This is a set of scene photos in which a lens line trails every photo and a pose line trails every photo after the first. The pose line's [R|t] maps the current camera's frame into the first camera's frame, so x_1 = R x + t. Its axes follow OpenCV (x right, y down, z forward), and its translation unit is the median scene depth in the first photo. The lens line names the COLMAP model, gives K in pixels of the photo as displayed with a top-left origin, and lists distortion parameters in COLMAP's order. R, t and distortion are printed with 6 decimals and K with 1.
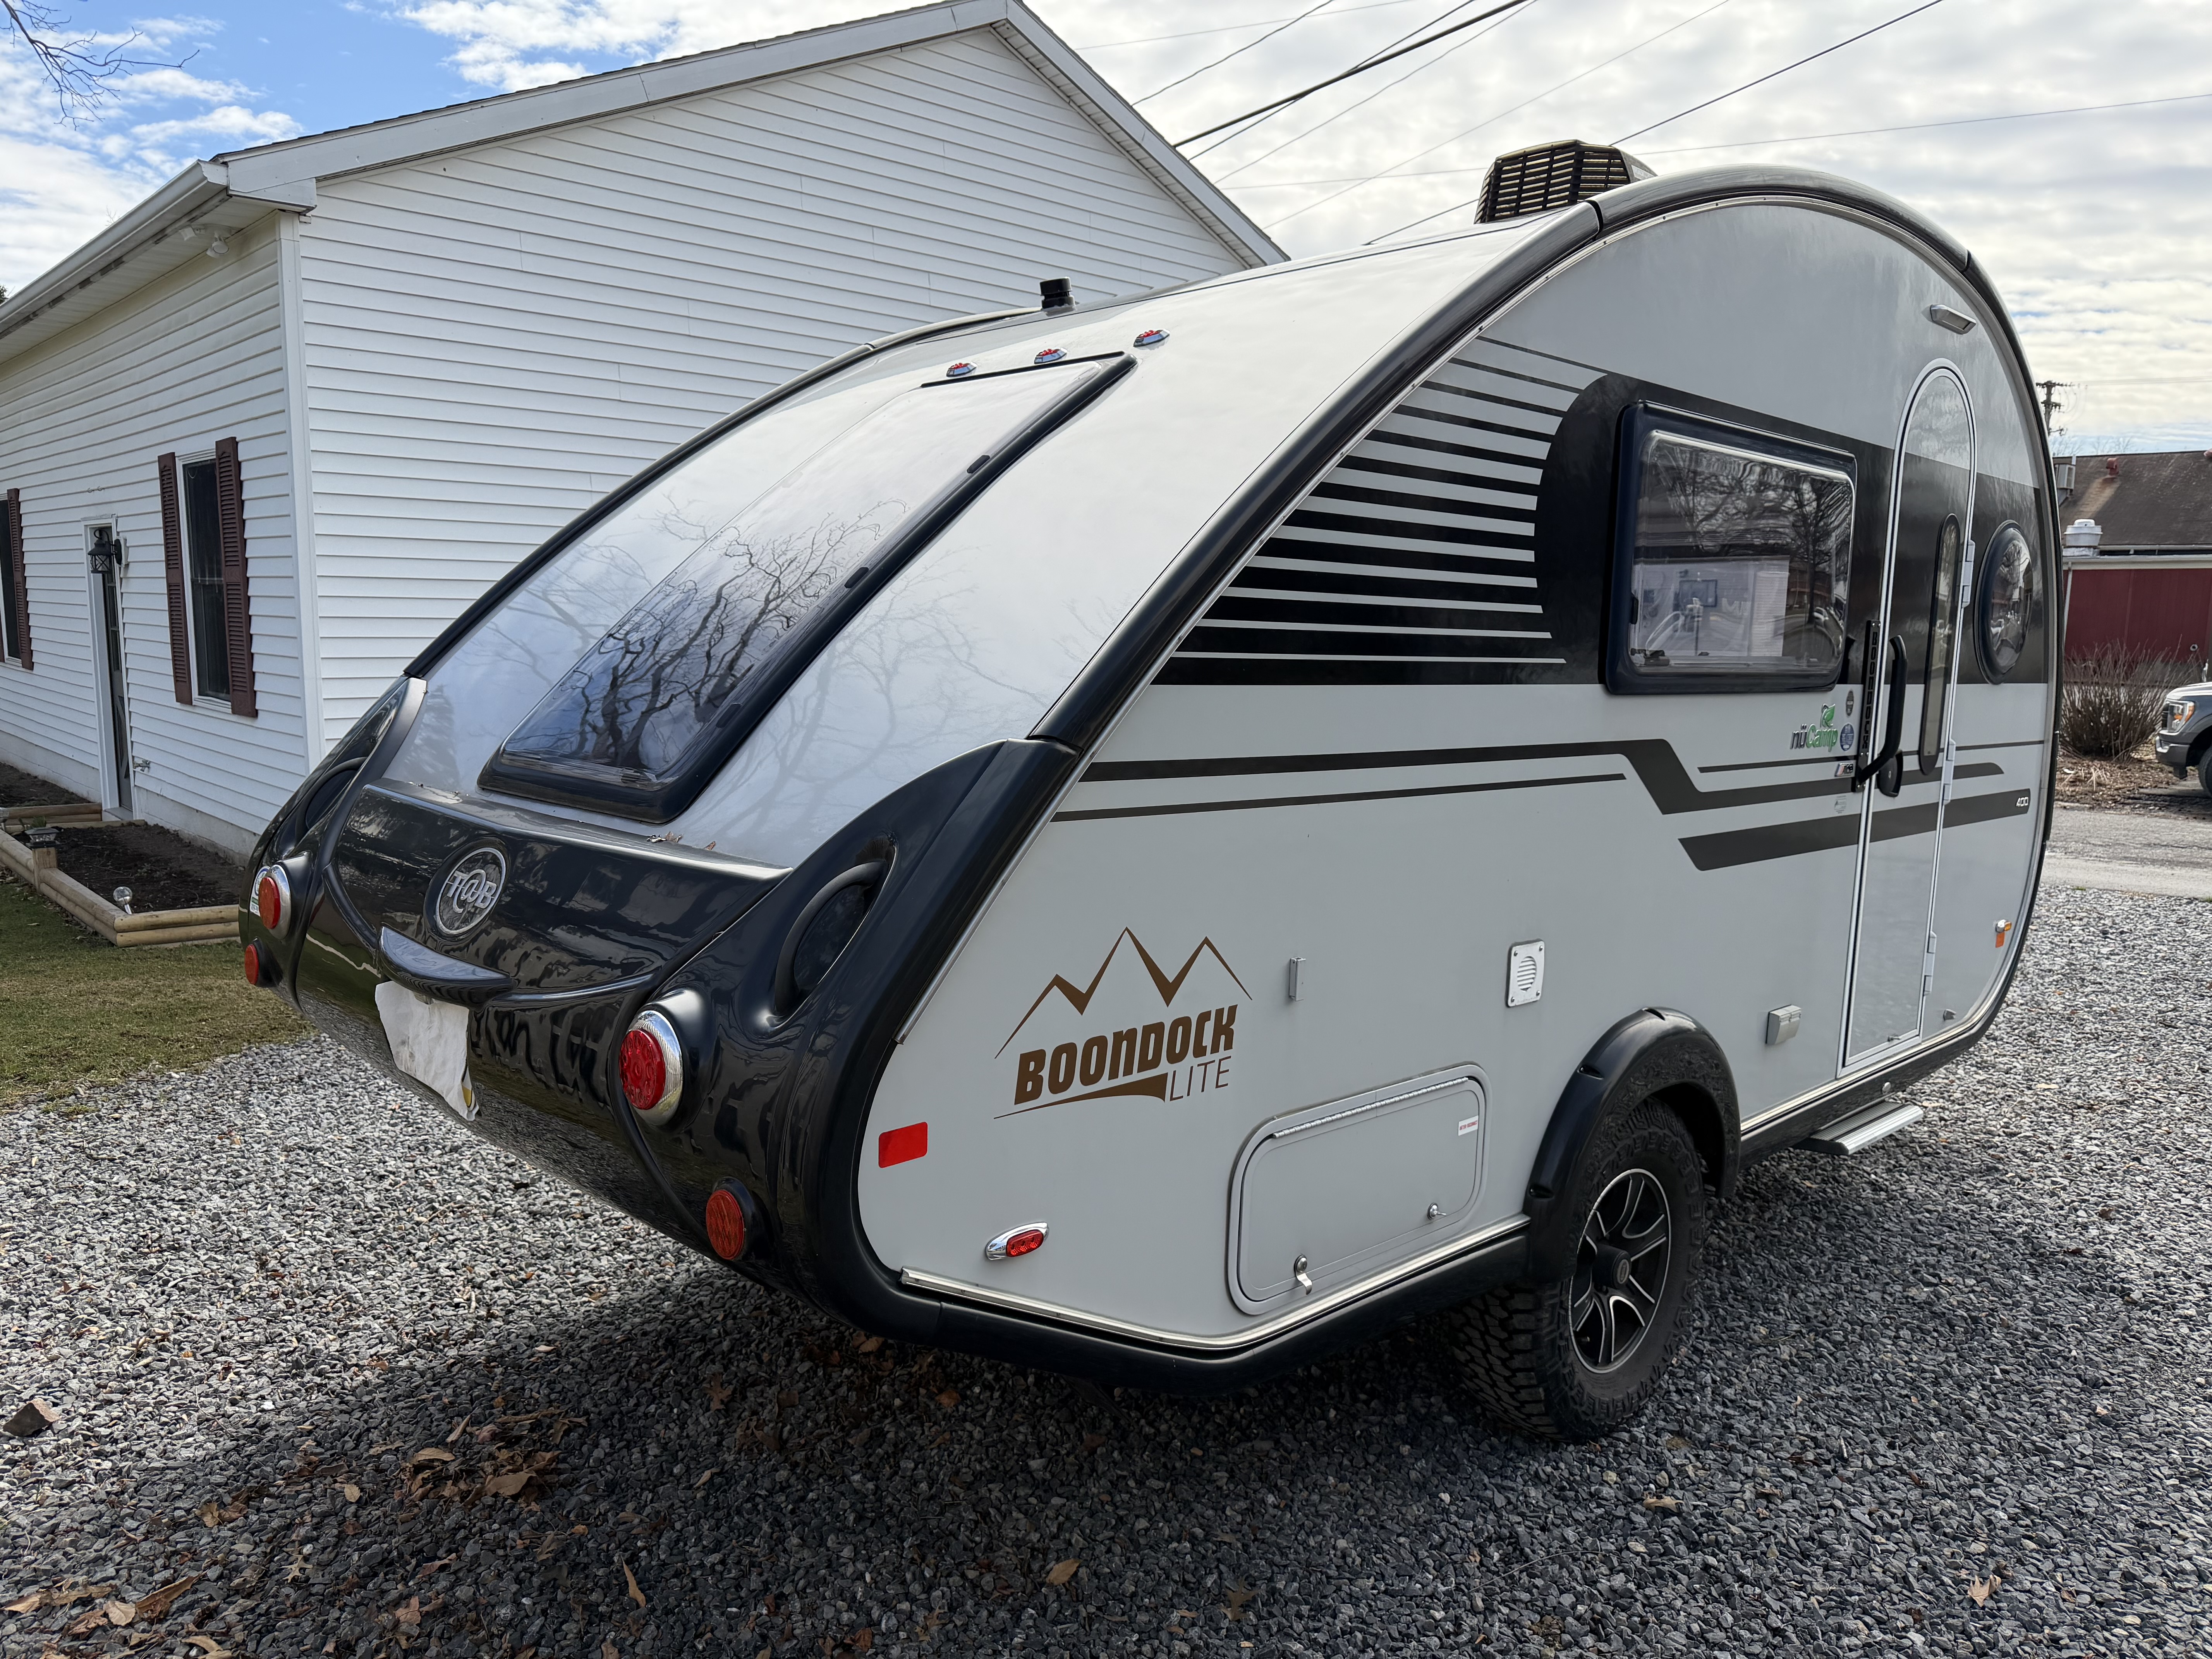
lens RADIAL K [[1553.1, 0, 1106.0], [0, 1553.1, 829.5], [0, 0, 1]] dist [0.153832, -0.309559]
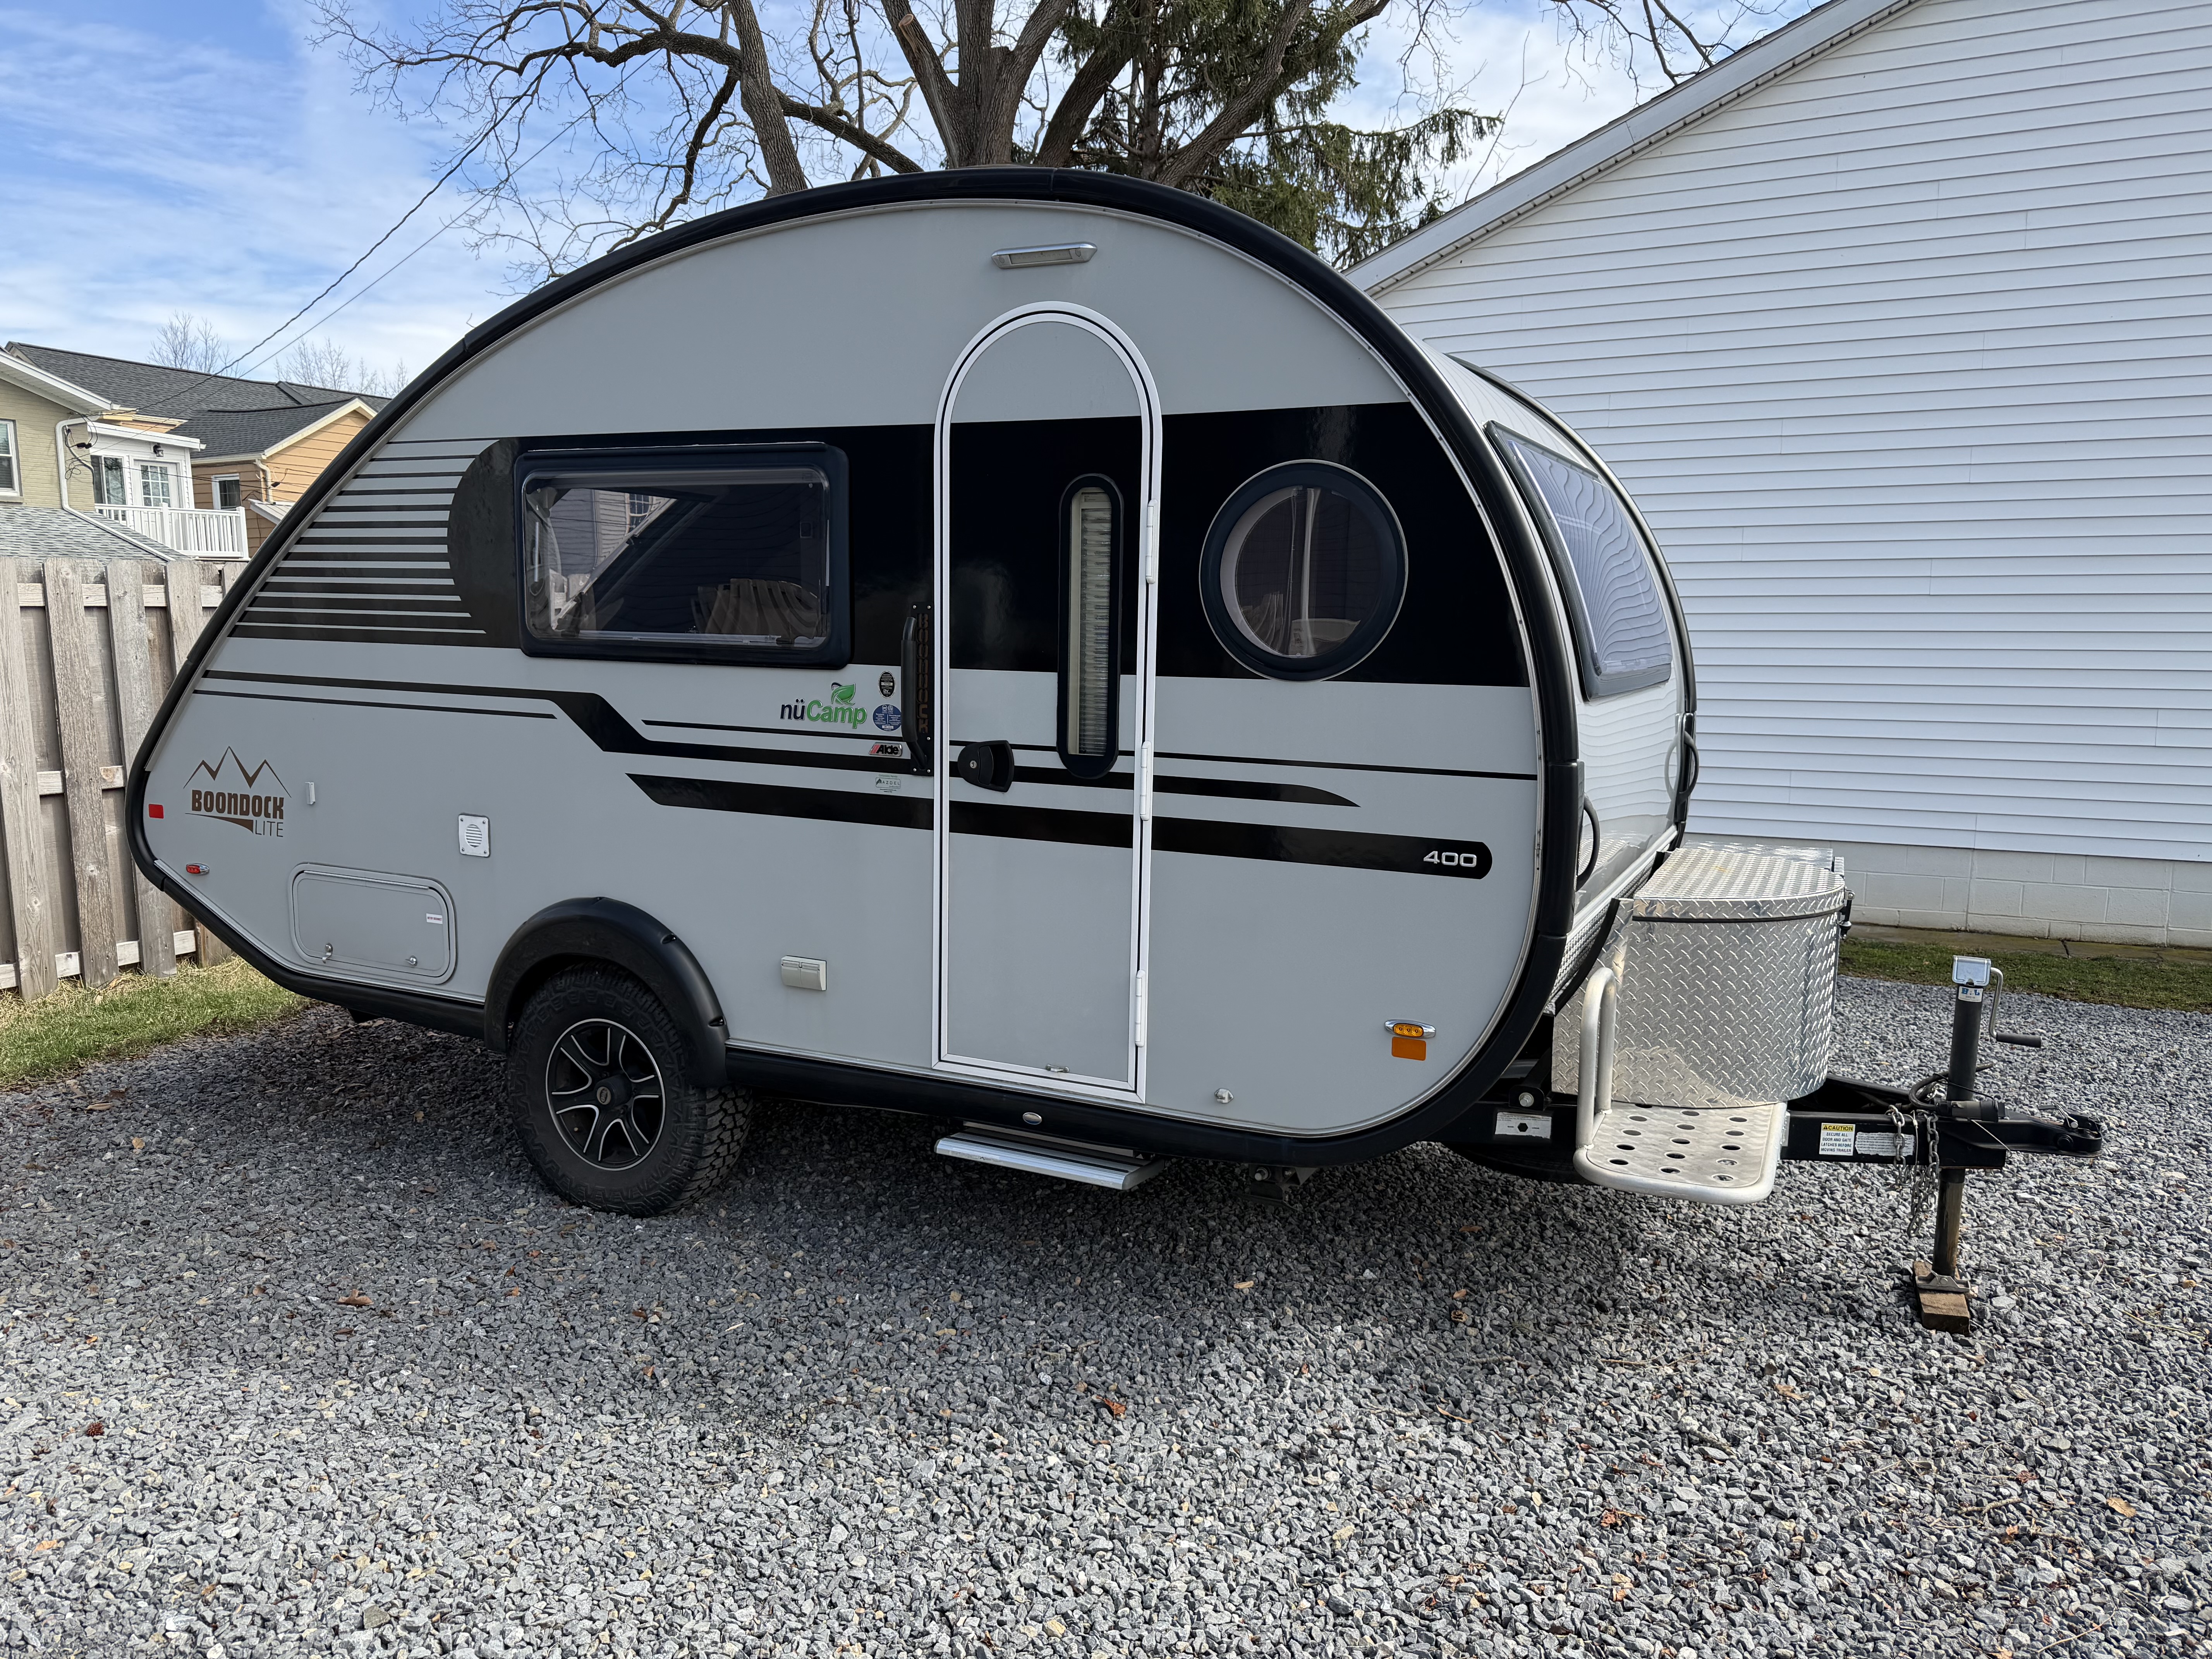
lens RADIAL K [[1553.1, 0, 1106.0], [0, 1553.1, 829.5], [0, 0, 1]] dist [0.153832, -0.309559]
pose [[0.352610, 0.106516, -0.929688, 1.979058], [-0.123722, 0.990085, 0.066510, -0.096278], [0.927555, 0.091571, 0.362292, 1.041067]]
